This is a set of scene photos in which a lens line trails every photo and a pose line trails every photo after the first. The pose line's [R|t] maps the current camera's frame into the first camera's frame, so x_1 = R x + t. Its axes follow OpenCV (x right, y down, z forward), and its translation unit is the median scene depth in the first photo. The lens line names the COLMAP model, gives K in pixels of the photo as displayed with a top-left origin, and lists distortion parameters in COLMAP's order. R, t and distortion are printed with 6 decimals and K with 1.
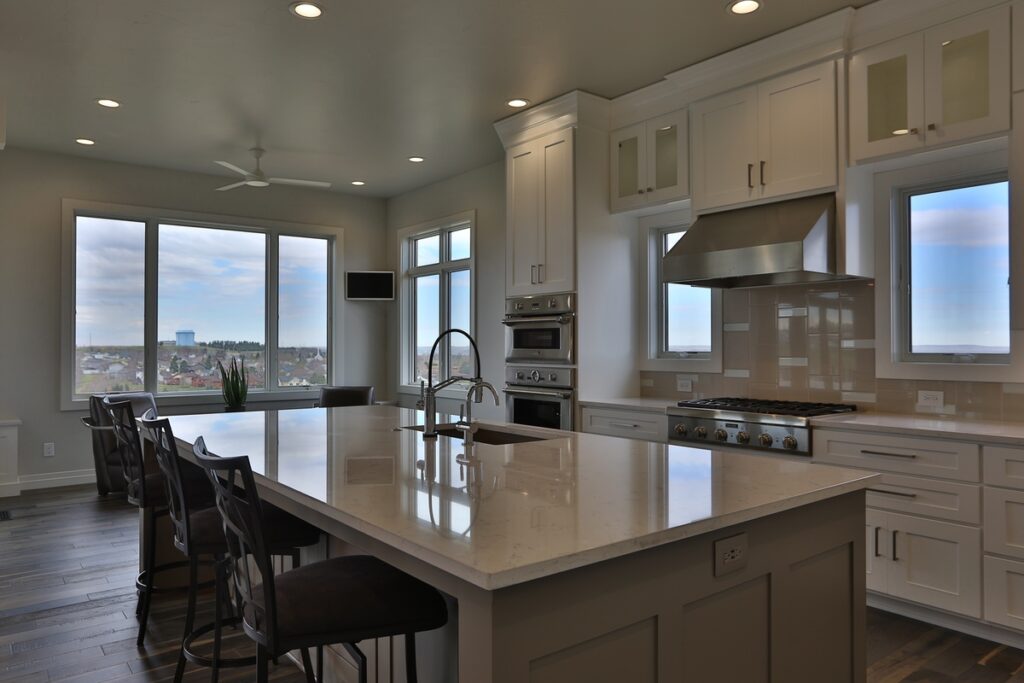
lens RADIAL K [[703.7, 0, 512.0], [0, 703.7, 341.5], [0, 0, 1]] dist [-0.004376, -0.001511]
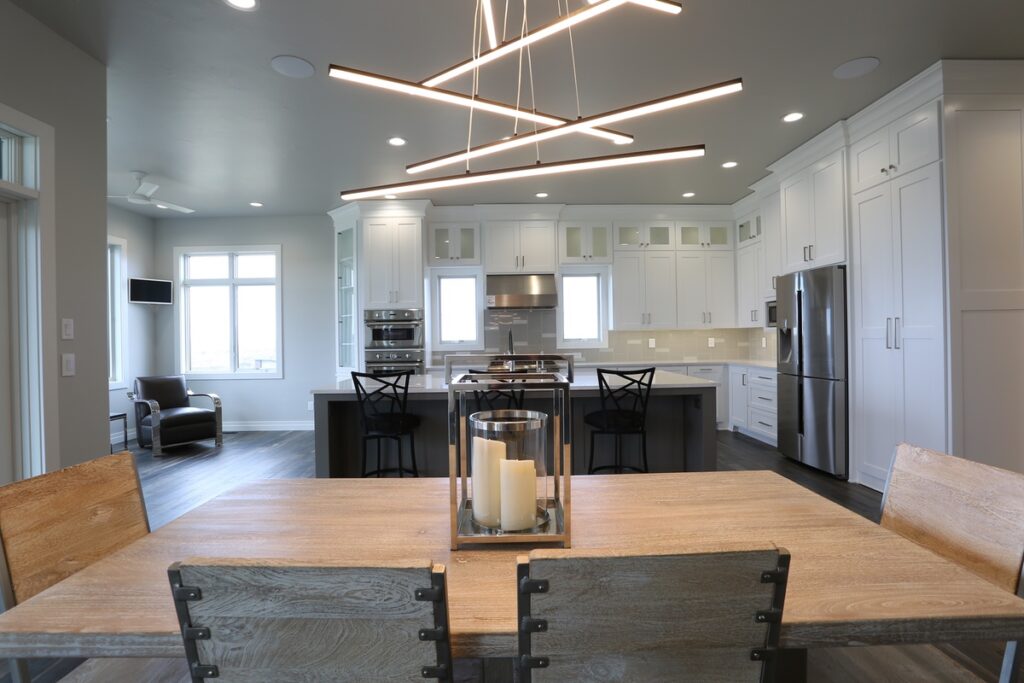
lens RADIAL K [[501.8, 0, 512.0], [0, 501.8, 341.5], [0, 0, 1]] dist [-0.073110, 0.027313]
pose [[0.600727, -0.017163, 0.799270, -0.792218], [0.010373, 0.999853, 0.013674, -0.000468], [-0.799387, 0.000076, 0.600816, 0.041015]]
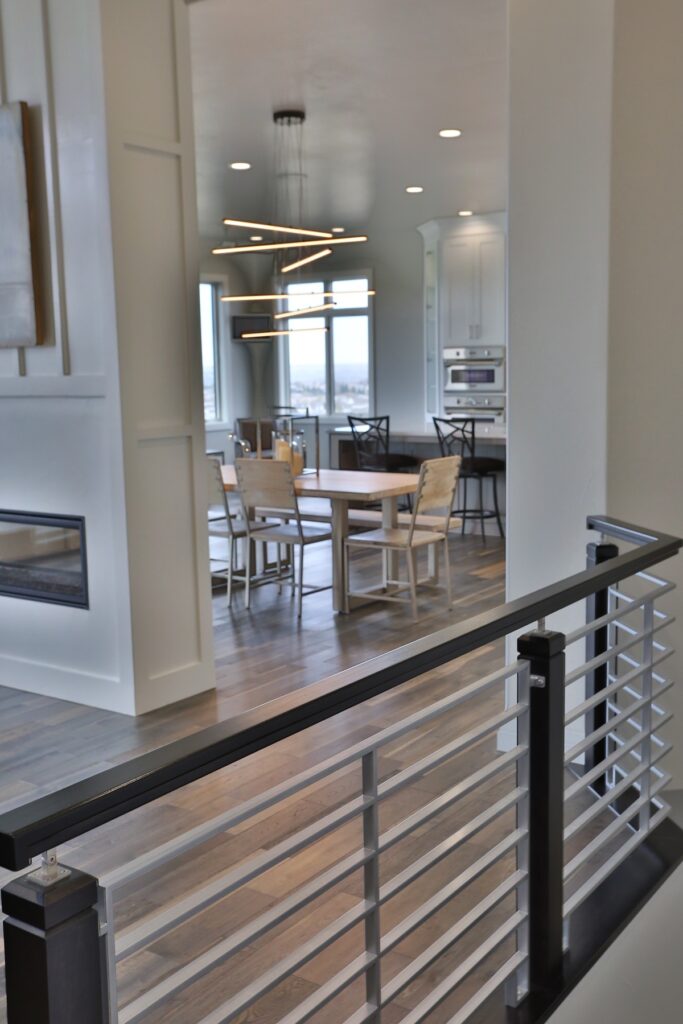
lens RADIAL K [[1102.7, 0, 341.5], [0, 1102.7, 512.0], [0, 0, 1]] dist [-0.013545, -0.004399]
pose [[0.957186, -0.058273, 0.283549, -0.930049], [0.018309, 0.989754, 0.141601, -0.056222], [-0.288896, -0.130347, 0.948446, -1.180934]]
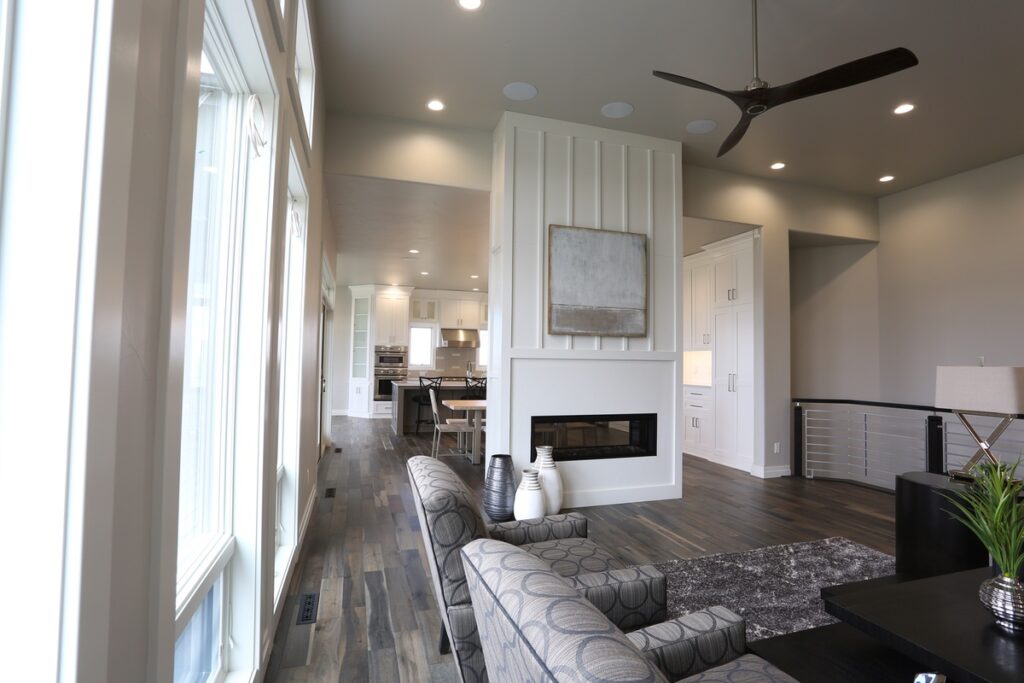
lens RADIAL K [[501.8, 0, 512.0], [0, 501.8, 341.5], [0, 0, 1]] dist [-0.073110, 0.027313]
pose [[0.357416, 0.040398, 0.933071, -1.898090], [-0.022519, 0.999146, -0.034632, -0.021476], [-0.933674, -0.008634, 0.358021, -0.292398]]
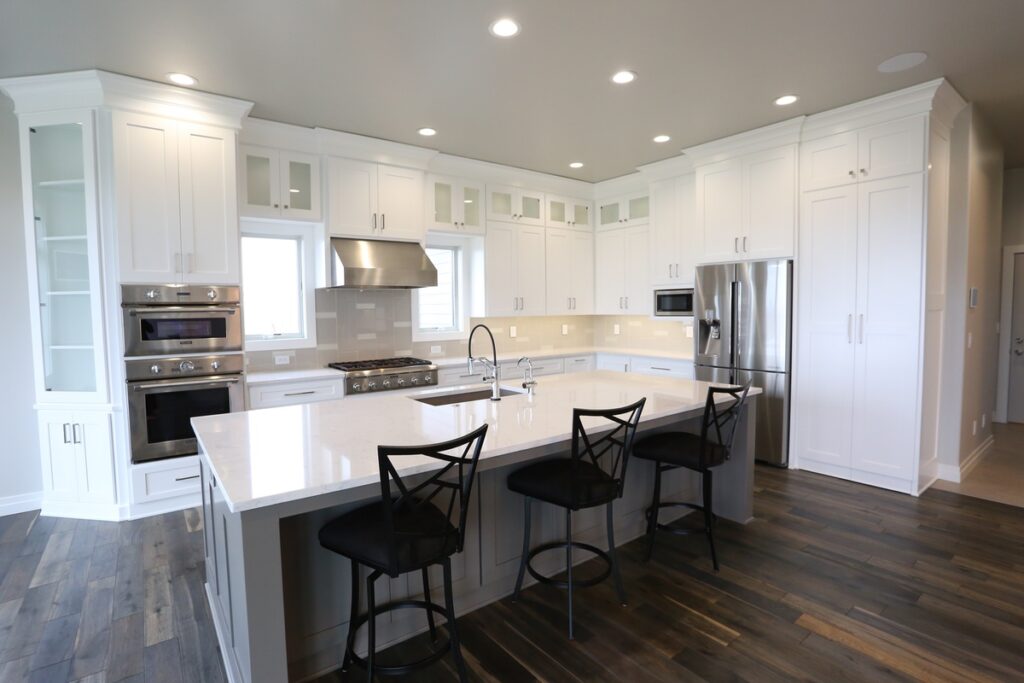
lens RADIAL K [[501.8, 0, 512.0], [0, 501.8, 341.5], [0, 0, 1]] dist [-0.073110, 0.027313]
pose [[0.019265, -0.068761, 0.997447, -0.657485], [0.003644, 0.997630, 0.068703, -0.032673], [-0.999808, 0.002311, 0.019469, 0.553175]]
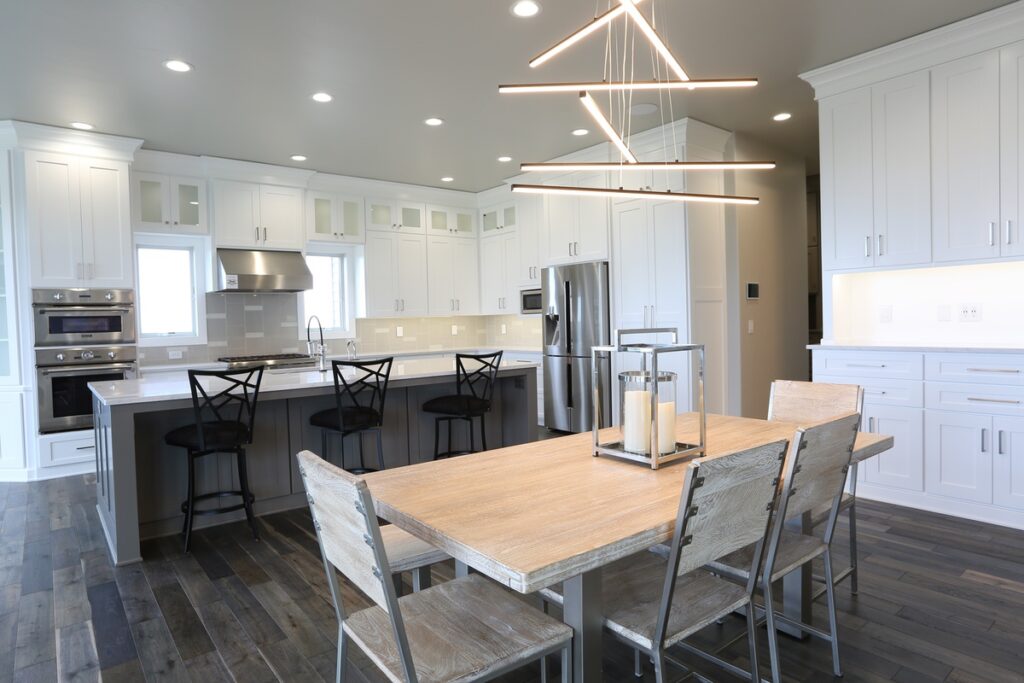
lens RADIAL K [[595.1, 0, 512.0], [0, 595.1, 341.5], [0, 0, 1]] dist [-0.064574, 0.038677]
pose [[-0.013440, -0.036786, 0.999233, -1.003368], [0.017953, 0.999153, 0.037025, 0.001173], [-0.999748, 0.018437, -0.012768, 0.297690]]
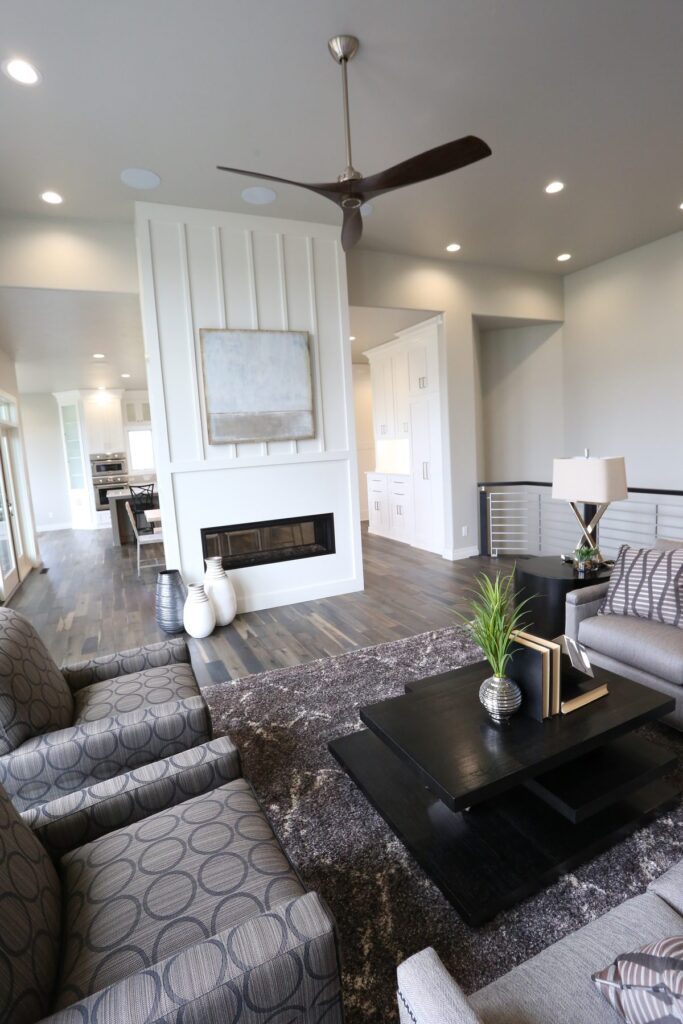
lens RADIAL K [[501.8, 0, 341.5], [0, 501.8, 512.0], [0, 0, 1]] dist [-0.073110, 0.027313]
pose [[0.233207, -0.148911, 0.960958, -1.839256], [0.052221, 0.988697, 0.140536, -0.062569], [-0.971024, 0.017409, 0.238347, -0.465462]]
